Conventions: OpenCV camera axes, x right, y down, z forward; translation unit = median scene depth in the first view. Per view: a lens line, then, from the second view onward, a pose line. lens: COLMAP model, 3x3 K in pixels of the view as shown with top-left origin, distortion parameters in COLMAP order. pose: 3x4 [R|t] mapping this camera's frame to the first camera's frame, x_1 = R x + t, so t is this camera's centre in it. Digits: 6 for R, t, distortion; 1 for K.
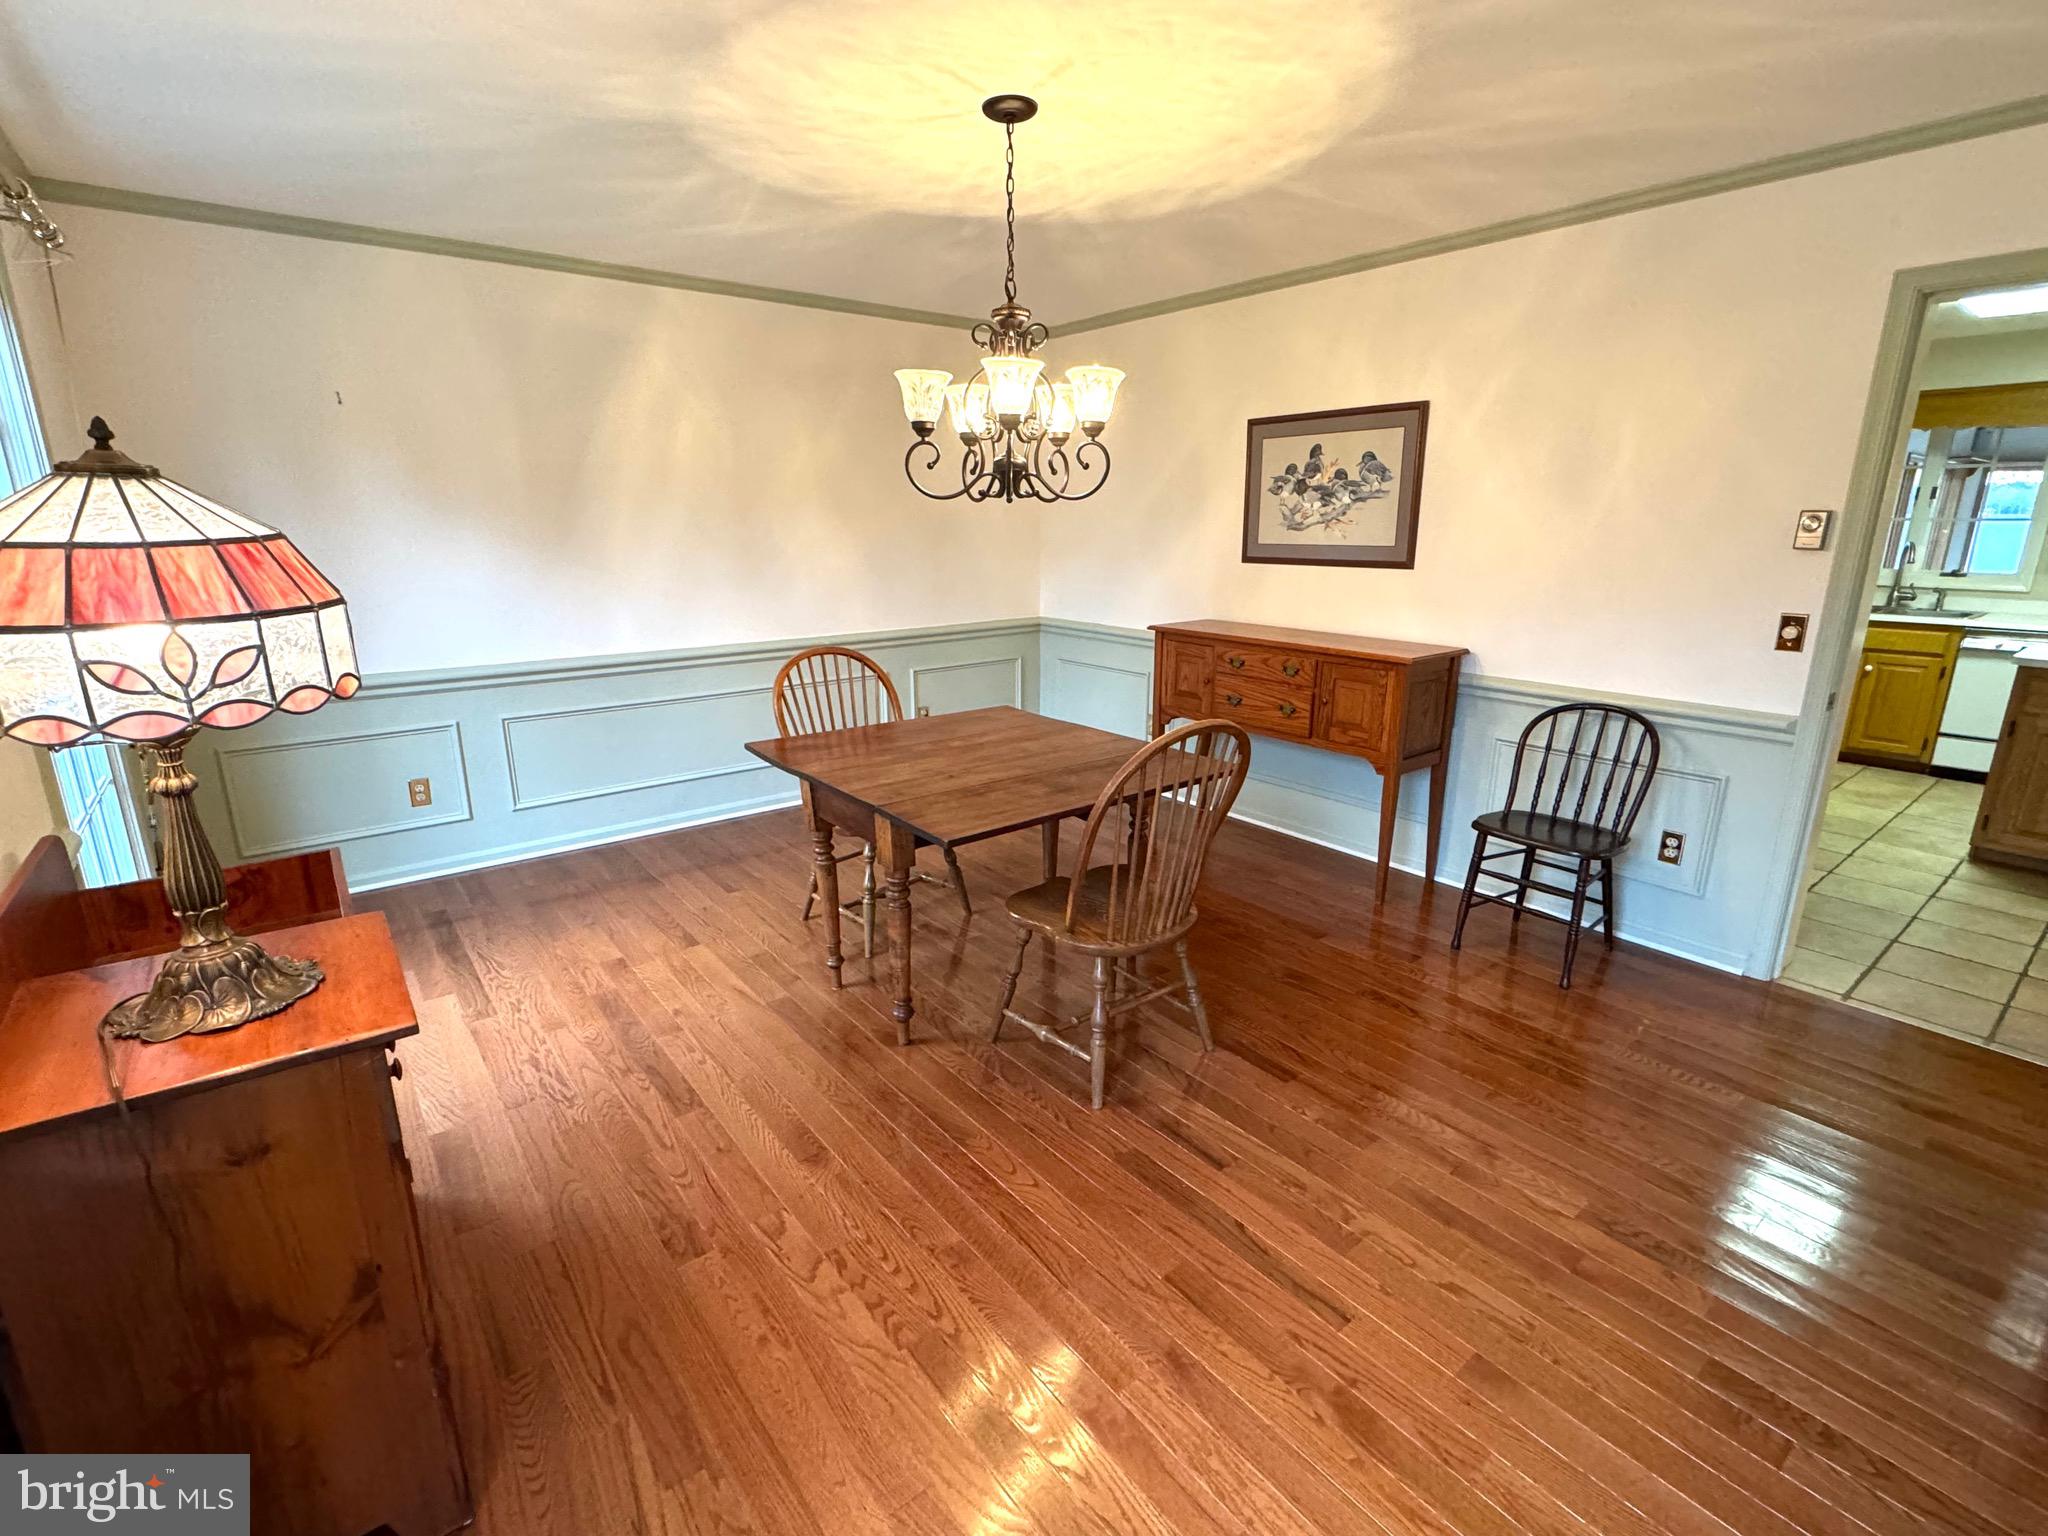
lens RADIAL K [[952.5, 0, 1028.4], [0, 952.5, 765.9], [0, 0, 1]] dist [-0.003103, -0.000503]
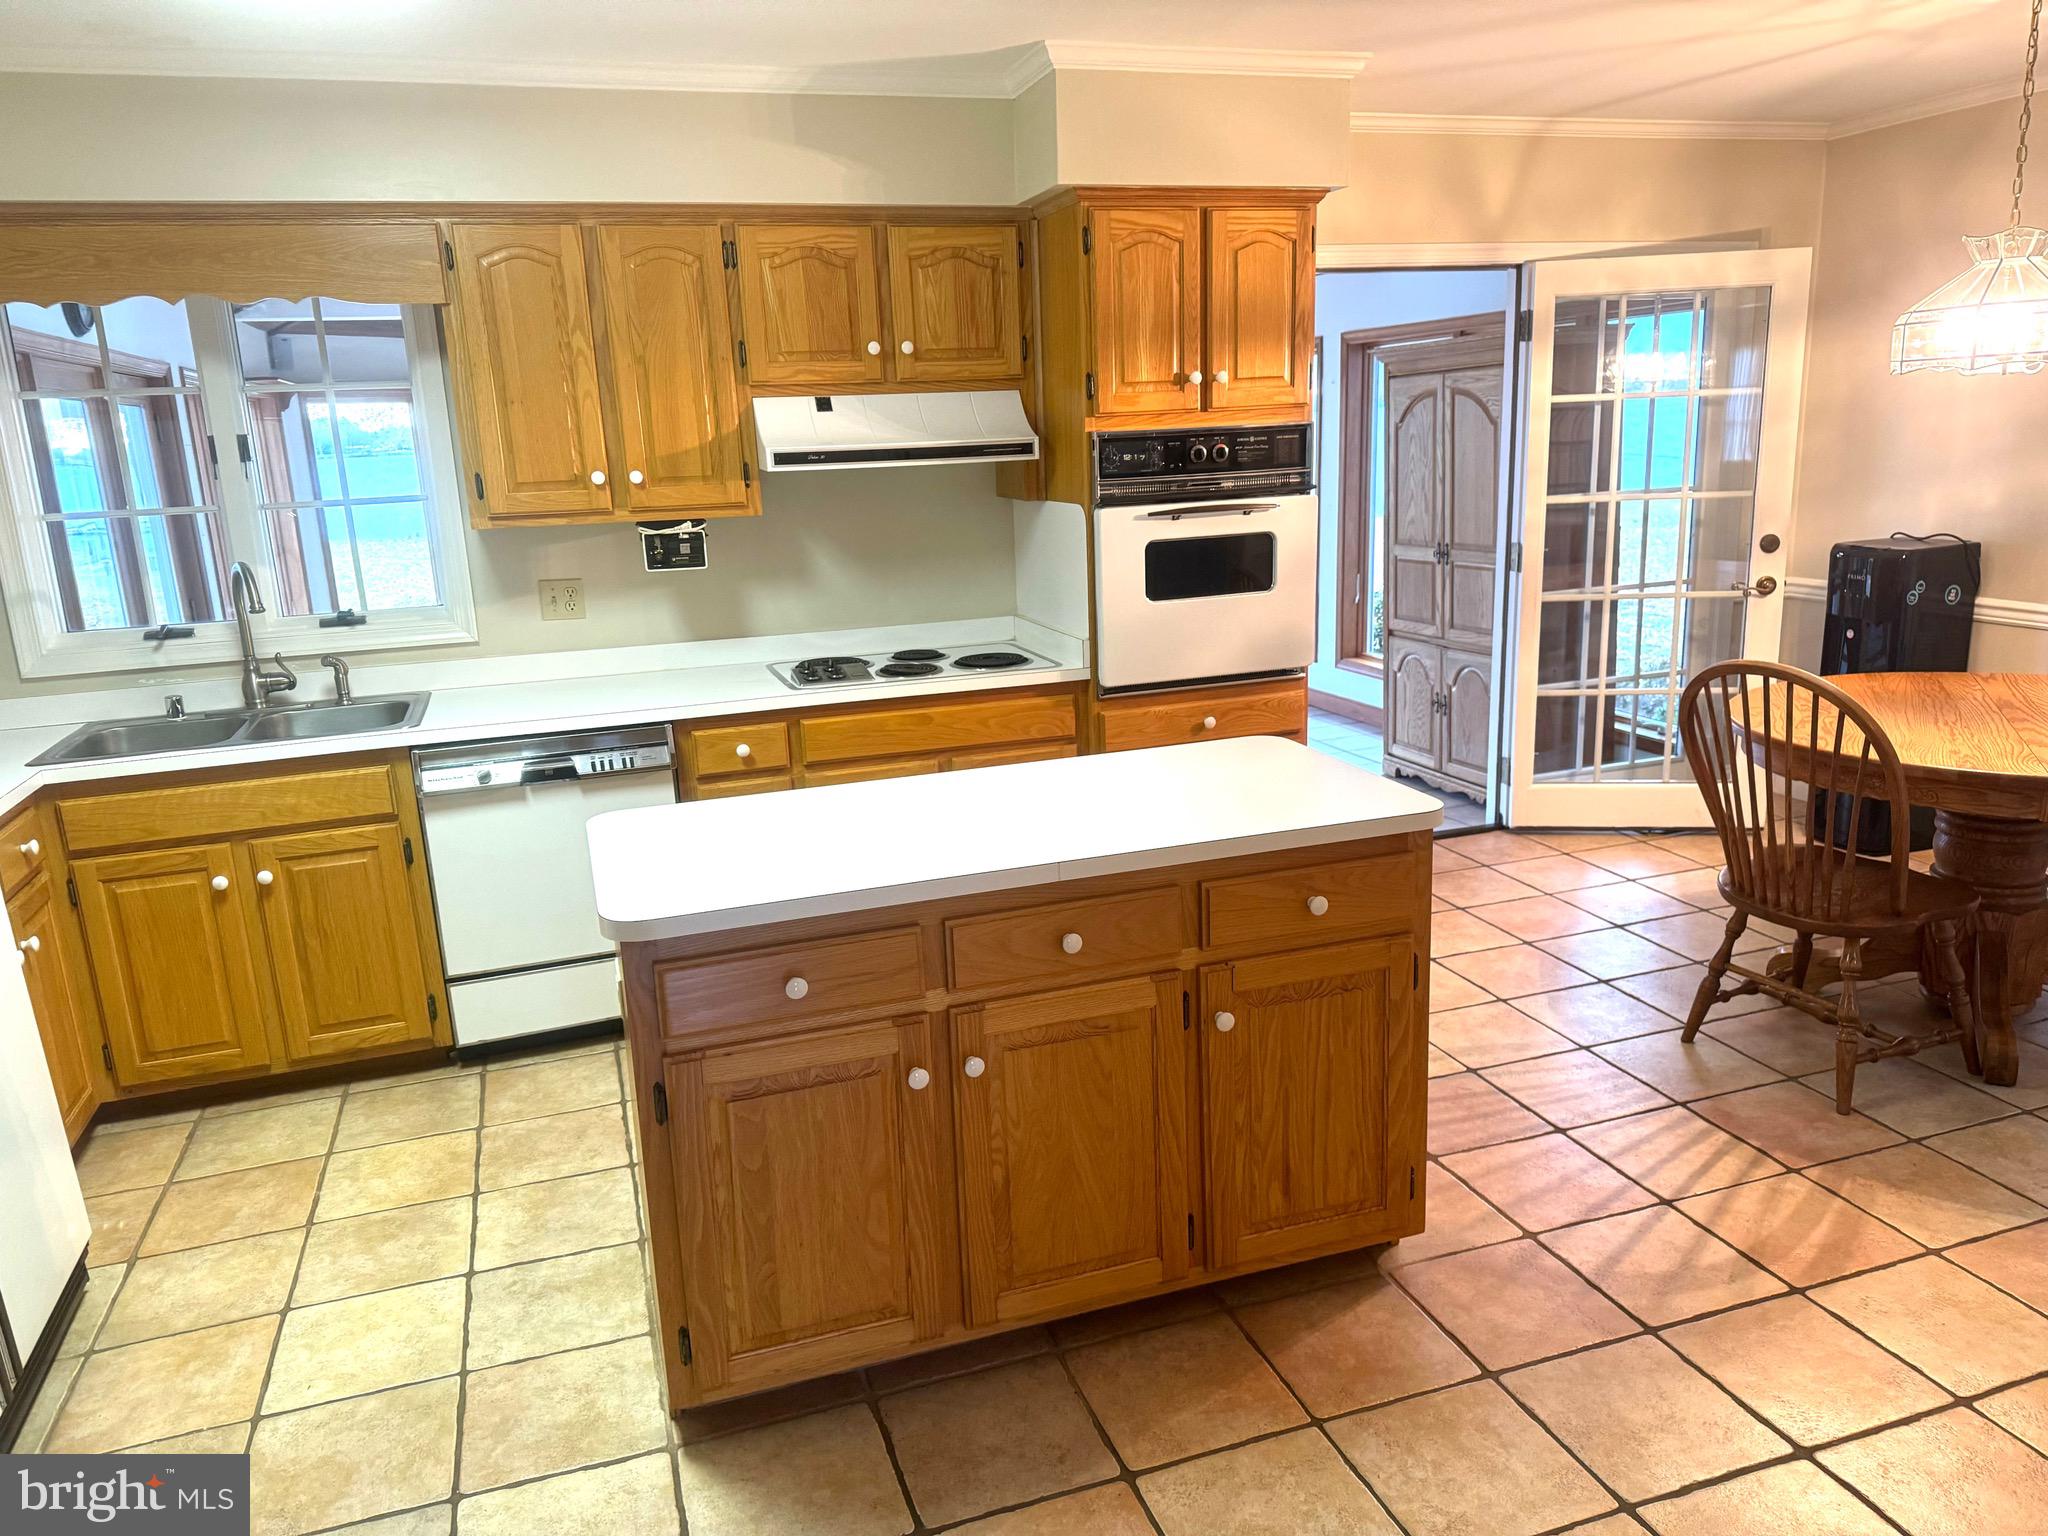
lens RADIAL K [[1443.4, 0, 1024.2], [0, 1443.4, 768.0], [0, 0, 1]] dist [-0.001321, -0.000751]
pose [[0.333496, -0.235970, 0.912742, 0.430879], [0.284829, 0.948144, 0.141052, -0.139122], [-0.898695, 0.212935, 0.383414, 0.451509]]
